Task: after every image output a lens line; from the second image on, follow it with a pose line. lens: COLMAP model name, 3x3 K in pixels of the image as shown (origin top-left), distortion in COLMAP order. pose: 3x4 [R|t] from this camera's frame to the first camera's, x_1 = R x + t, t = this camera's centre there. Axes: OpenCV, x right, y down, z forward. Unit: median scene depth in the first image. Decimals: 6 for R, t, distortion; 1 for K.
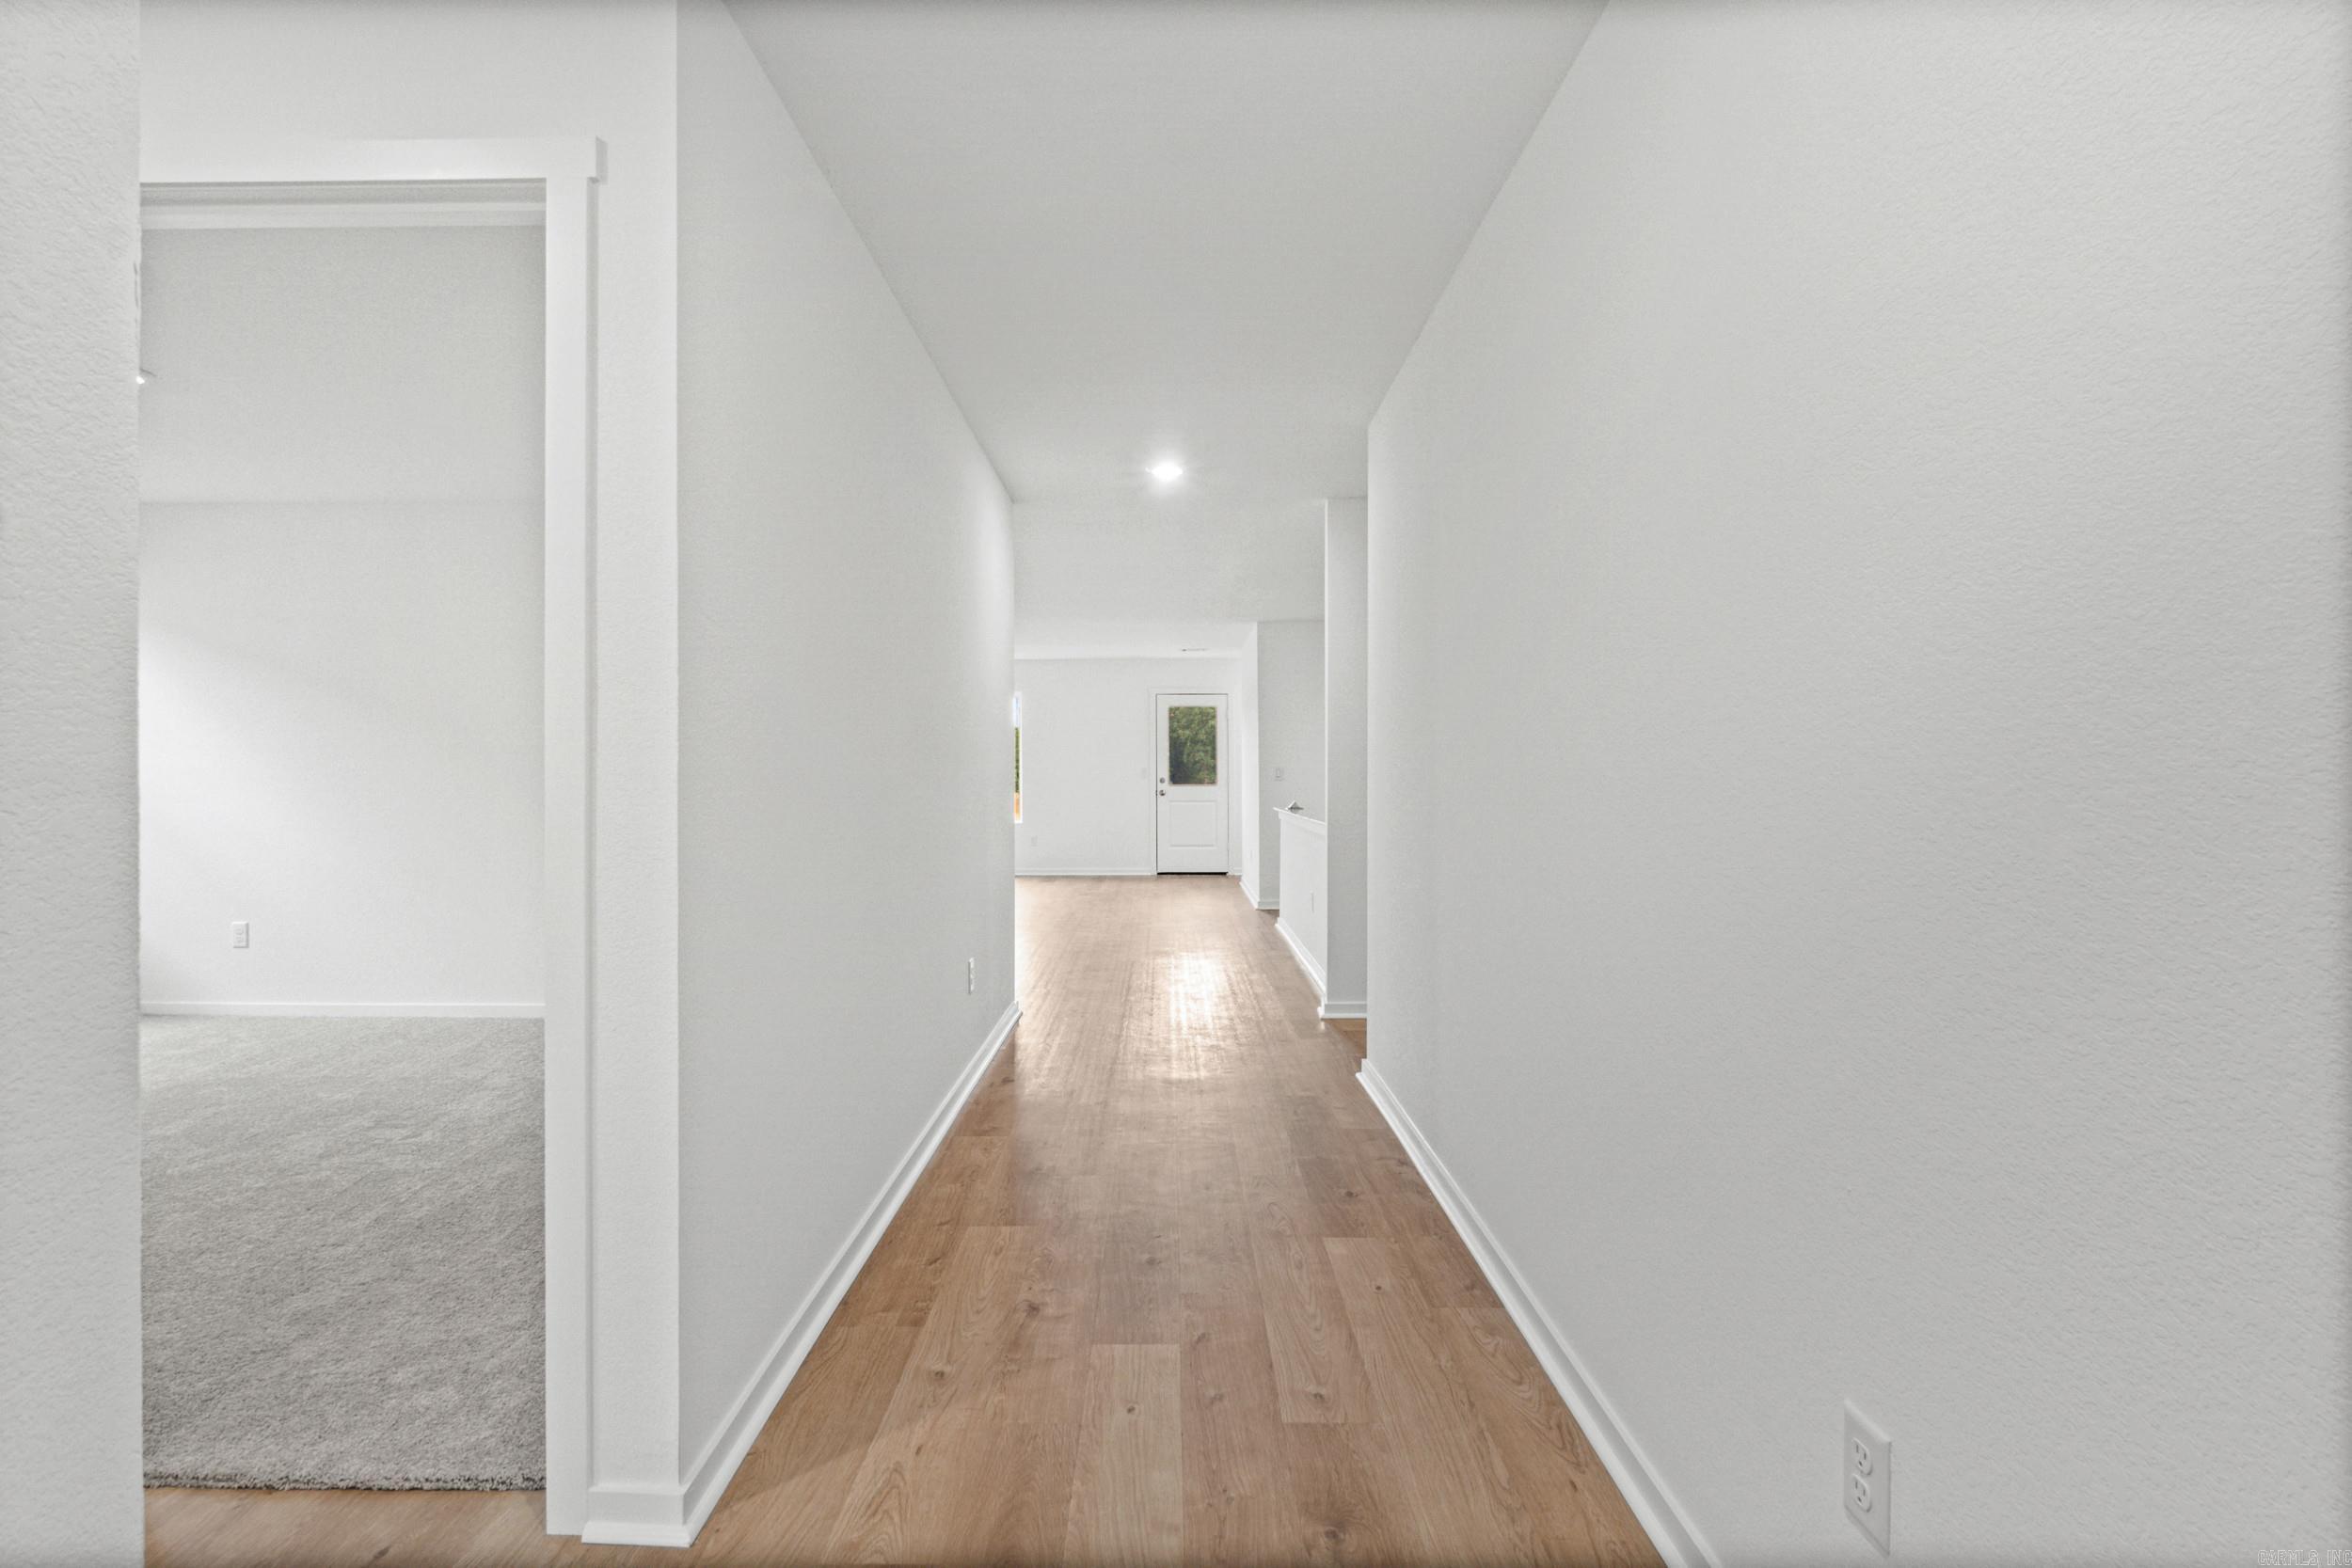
lens RADIAL K [[1090.8, 0, 1161.7], [0, 1090.8, 769.5], [0, 0, 1]] dist [-0.003744, -0.000526]
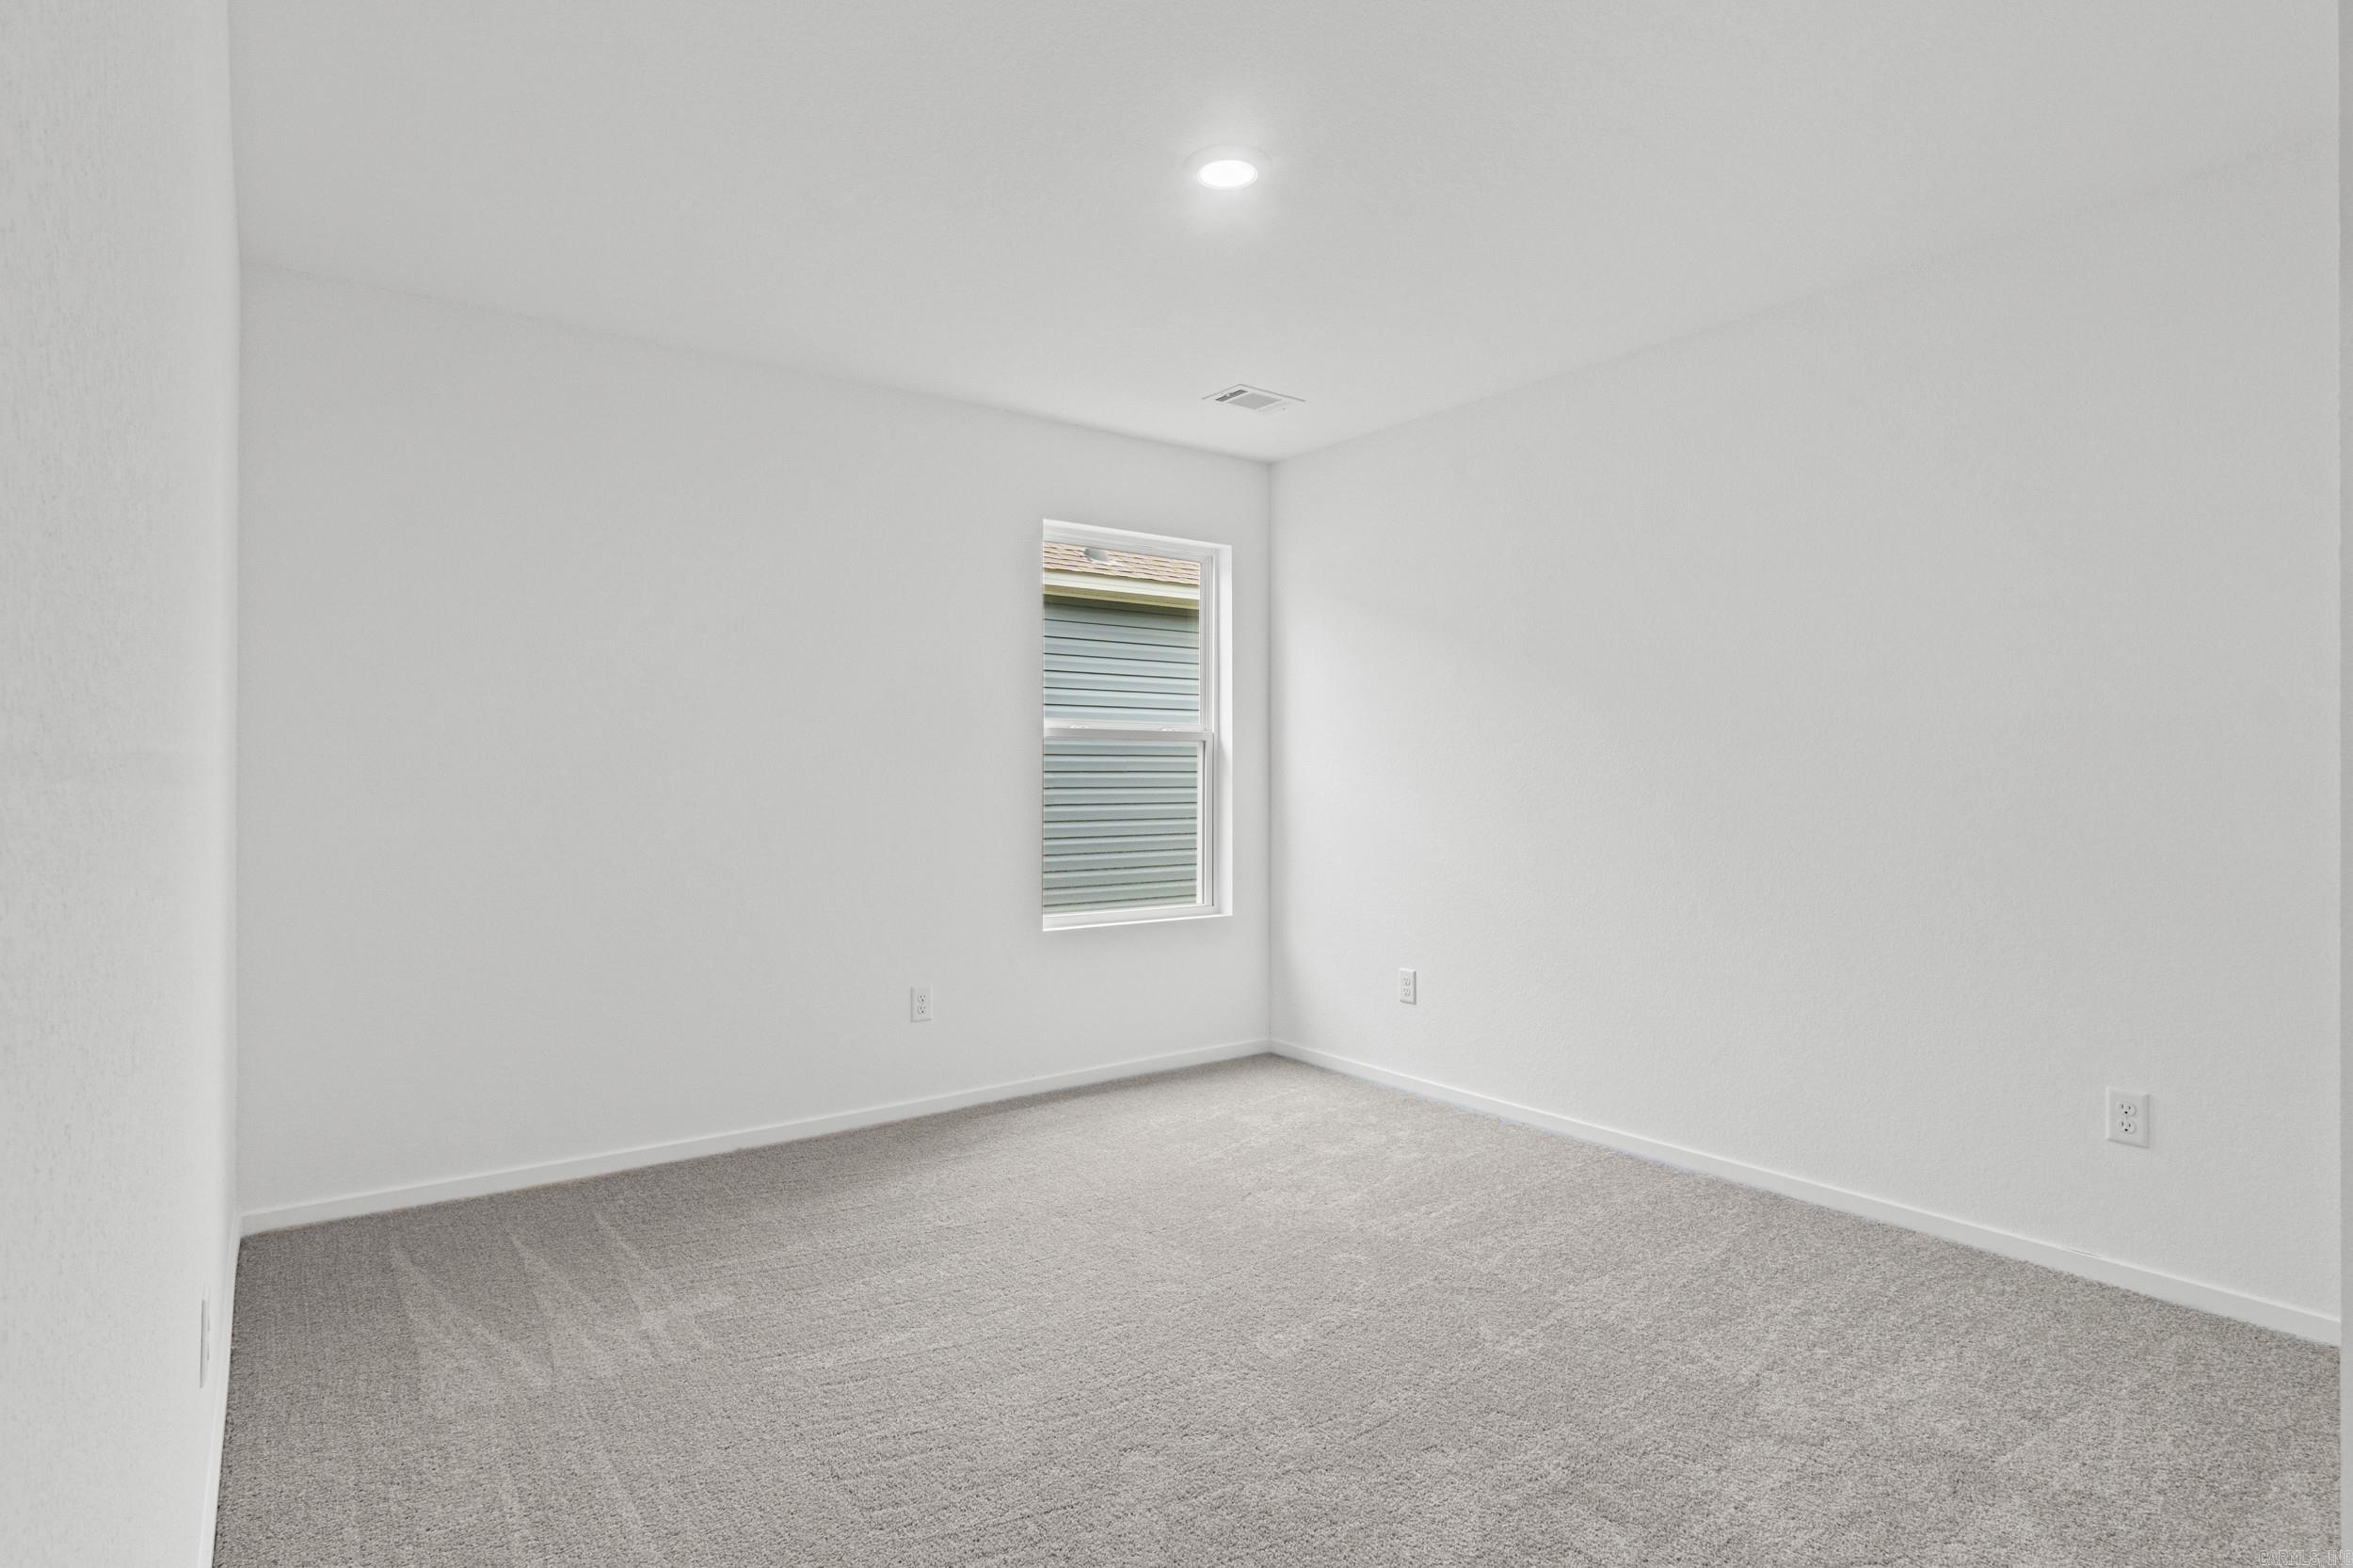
lens RADIAL K [[1207.0, 0, 1160.4], [0, 1207.0, 799.5], [0, 0, 1]] dist [-0.001145, 0.001972]
pose [[0.589274, 0.016141, -0.807772, -0.356761], [0.003466, 0.999741, 0.022505, 0.004948], [0.807926, -0.016062, 0.589065, 0.481977]]
